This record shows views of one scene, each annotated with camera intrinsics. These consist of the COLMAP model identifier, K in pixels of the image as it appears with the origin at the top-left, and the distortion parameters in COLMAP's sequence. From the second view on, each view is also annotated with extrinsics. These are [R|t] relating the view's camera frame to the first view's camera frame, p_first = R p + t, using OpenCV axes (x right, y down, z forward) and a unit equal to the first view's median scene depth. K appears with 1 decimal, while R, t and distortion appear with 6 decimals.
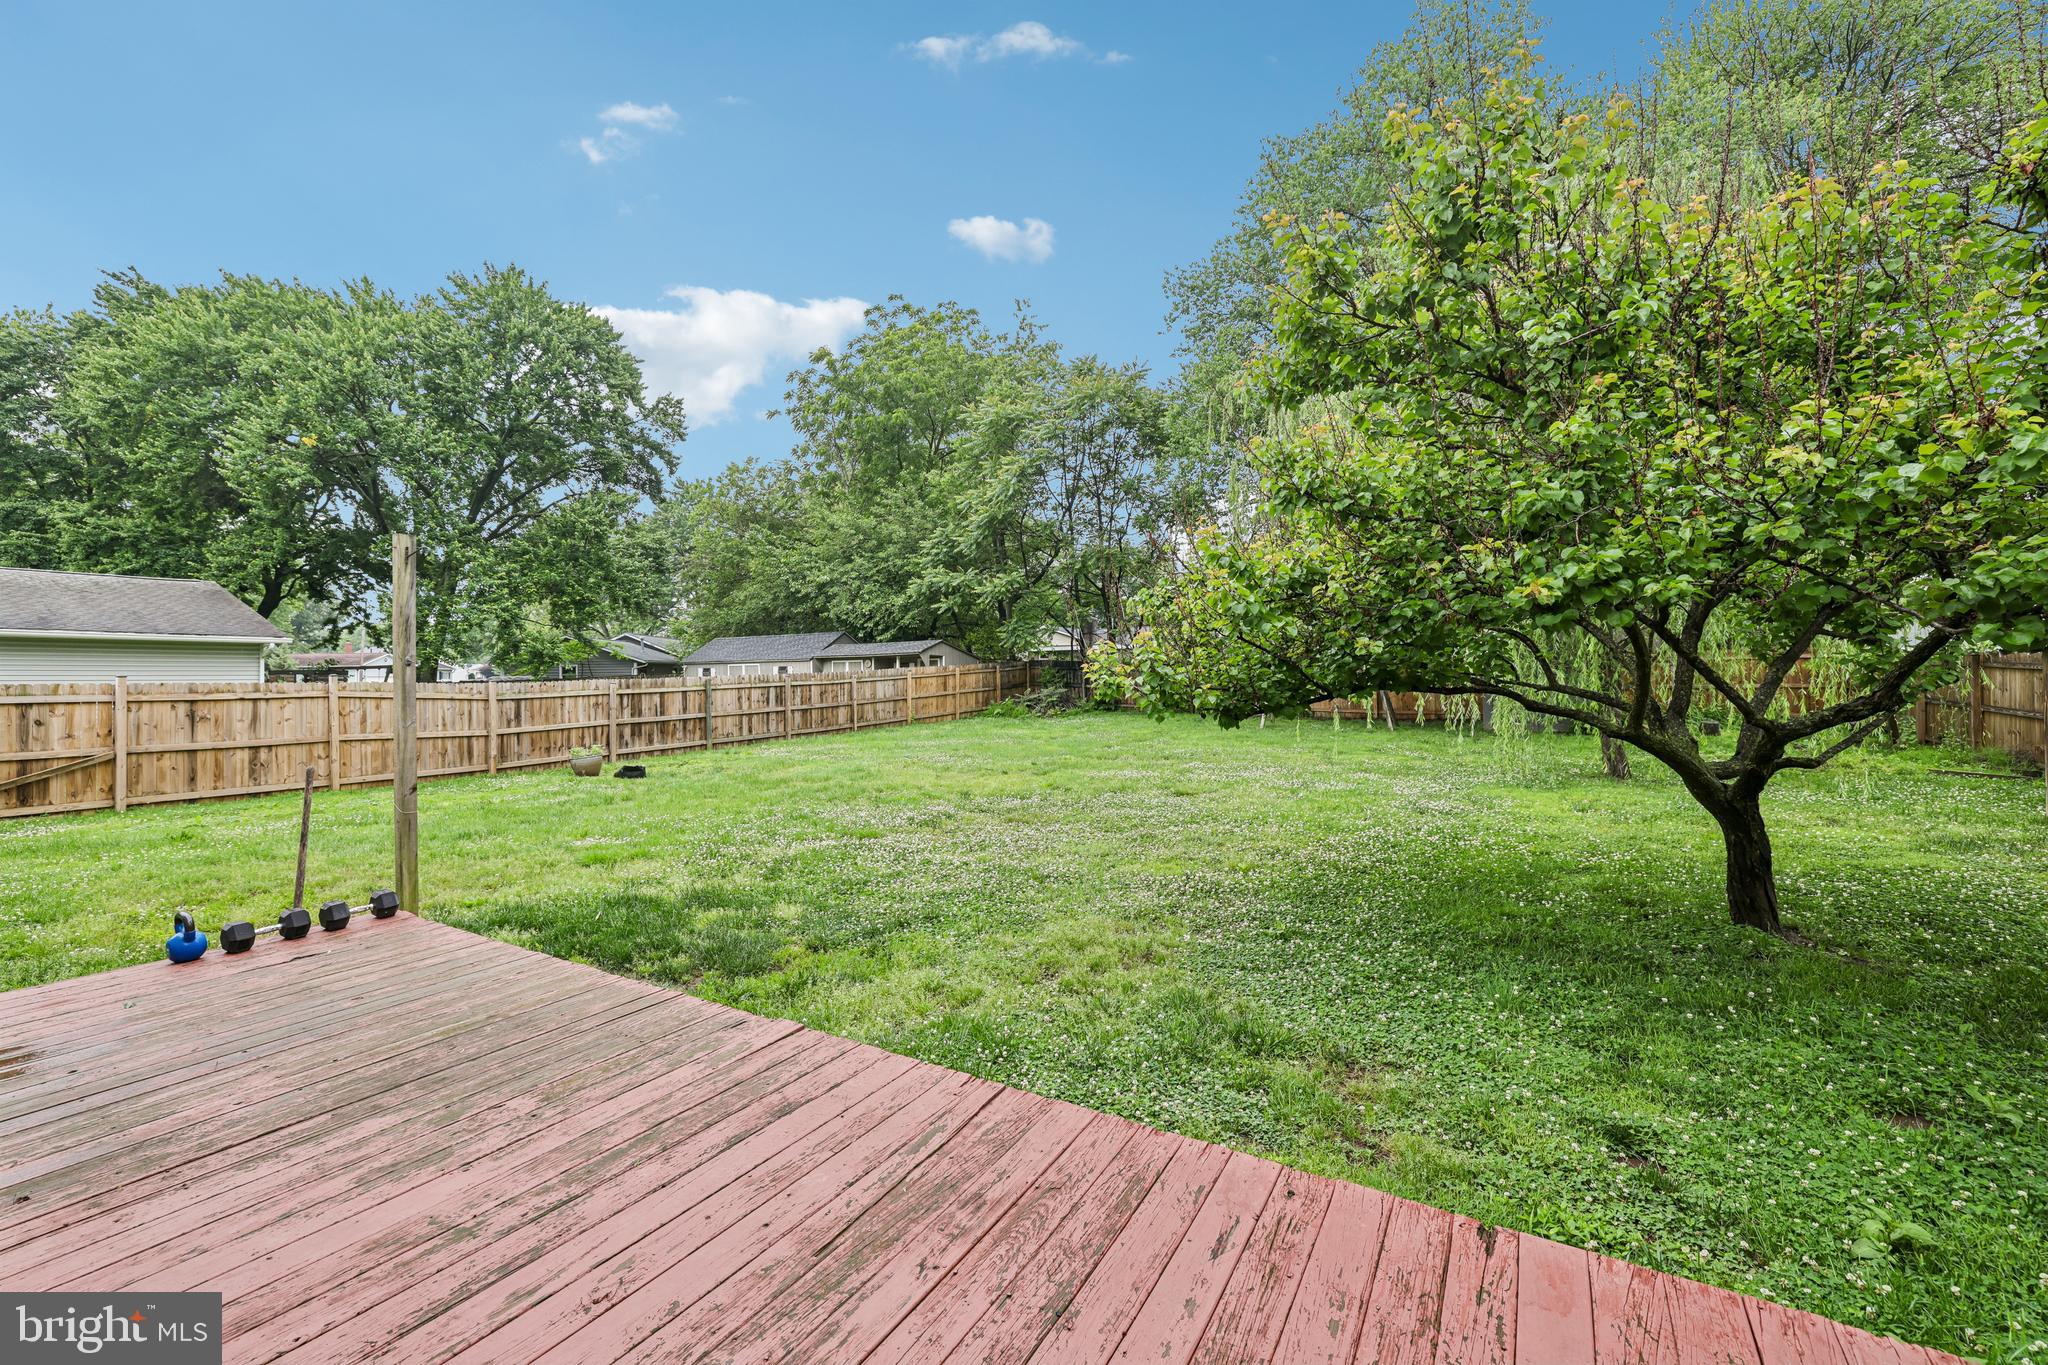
lens RADIAL K [[860.0, 0, 1025.6], [0, 860.0, 679.5], [0, 0, 1]] dist [-0.000622, 0.000122]
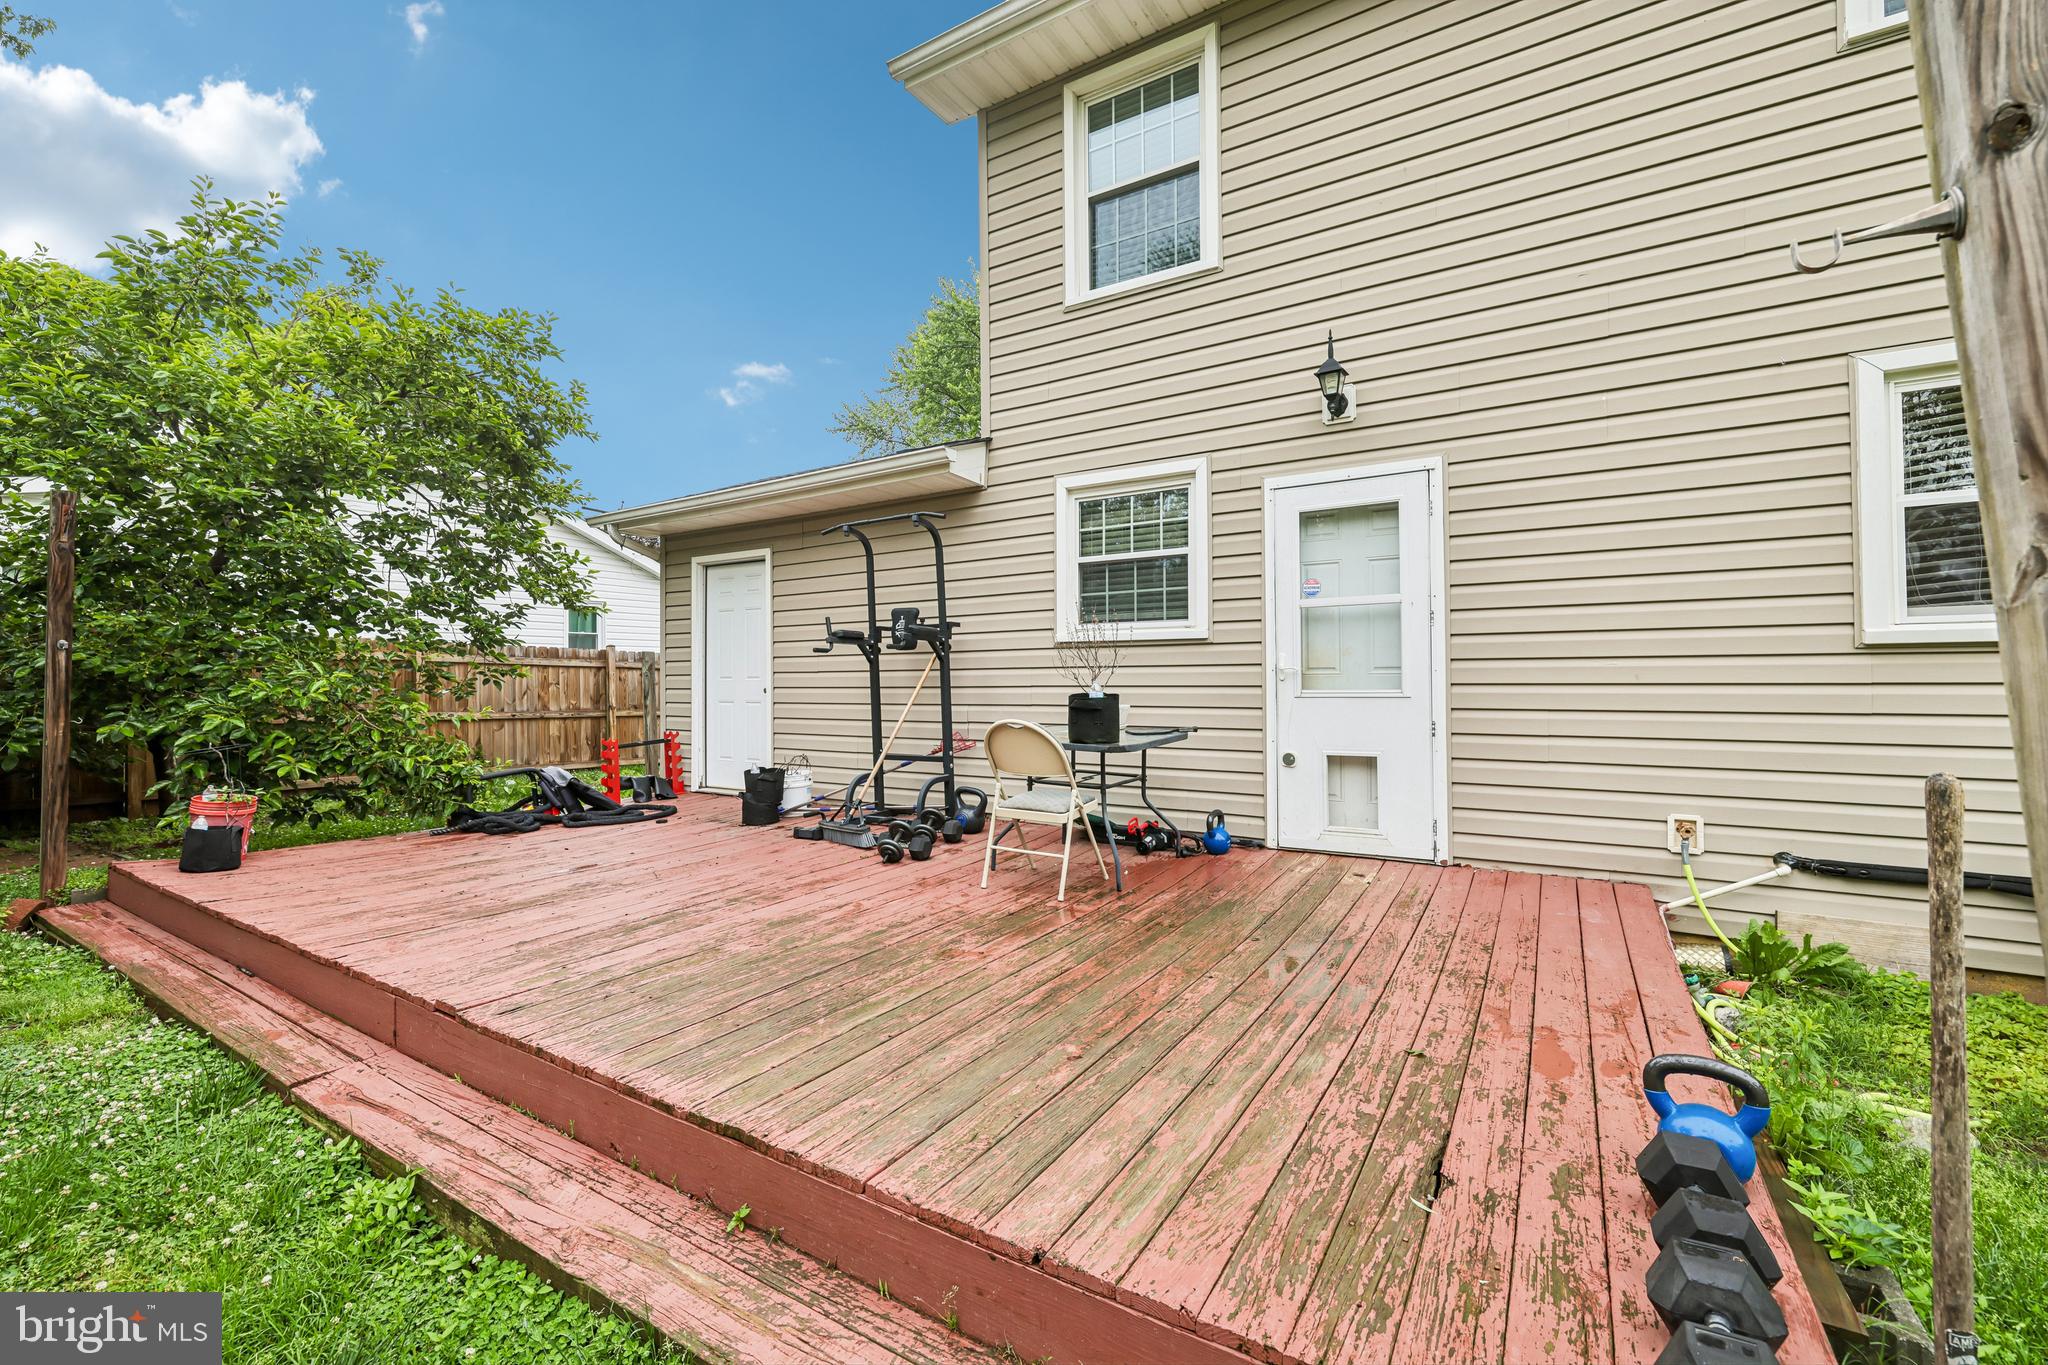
lens RADIAL K [[860.0, 0, 1010.2], [0, 860.0, 669.4], [0, 0, 1]] dist [-0.000622, 0.000122]
pose [[-0.999425, 0.015549, 0.030127, -0.244122], [0.015317, 0.999851, -0.007904, 0.029988], [-0.030246, -0.007438, -0.999515, 0.528535]]
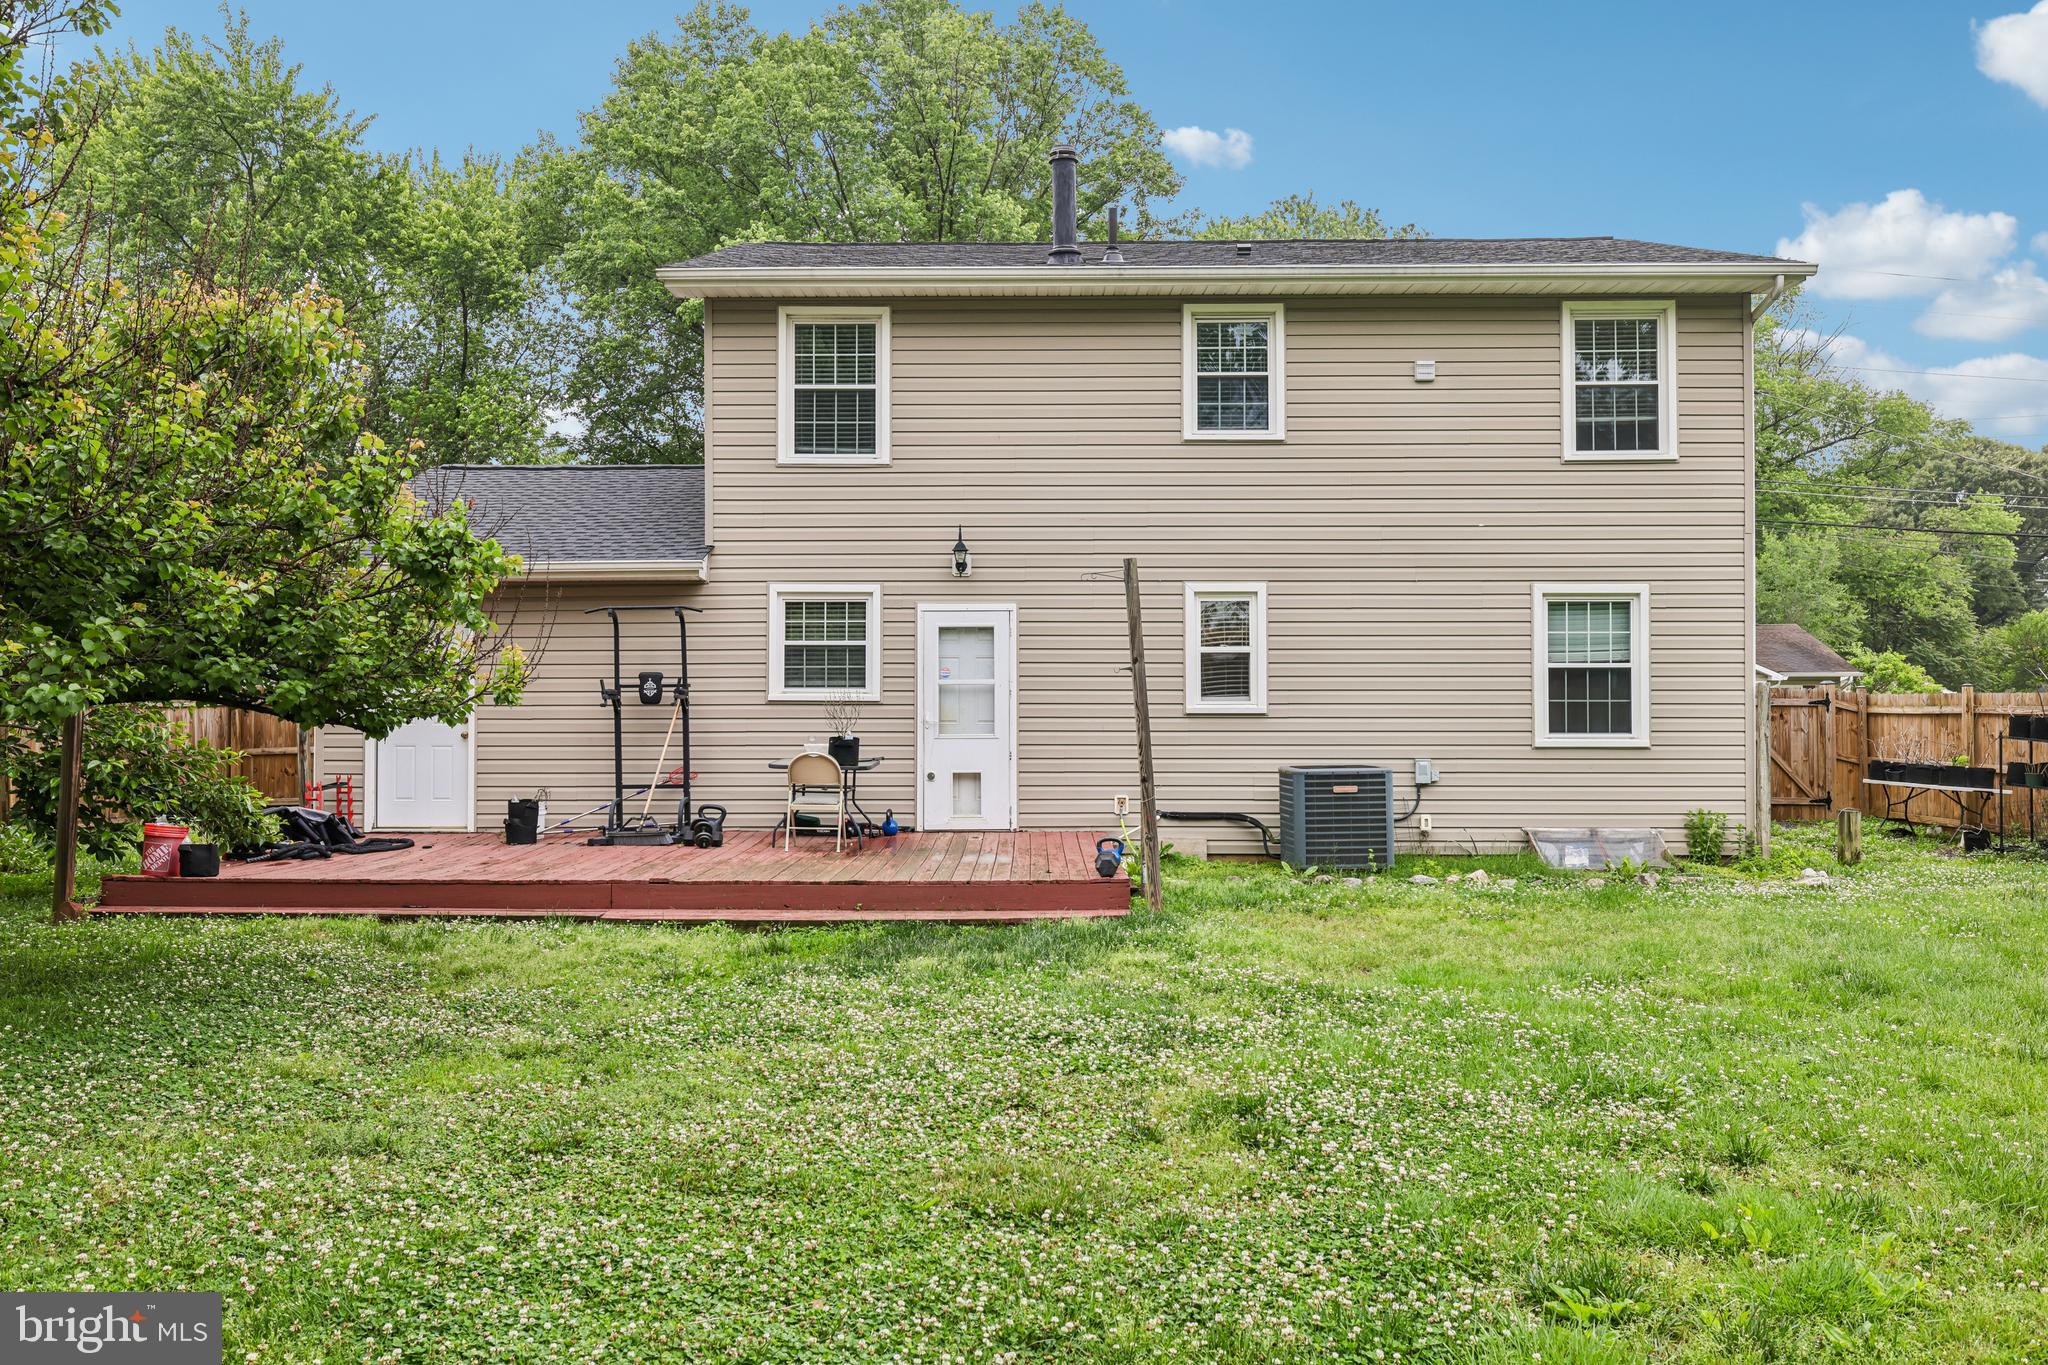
lens RADIAL K [[1625.9, 0, 1015.4], [0, 1625.9, 682.1], [0, 0, 1]] dist [-0.000388, 0.000625]
pose [[-0.862965, 0.003007, -0.505254, 0.224424], [0.005644, 0.999977, -0.003689, 0.002717], [0.505231, -0.006035, -0.862963, 1.250855]]
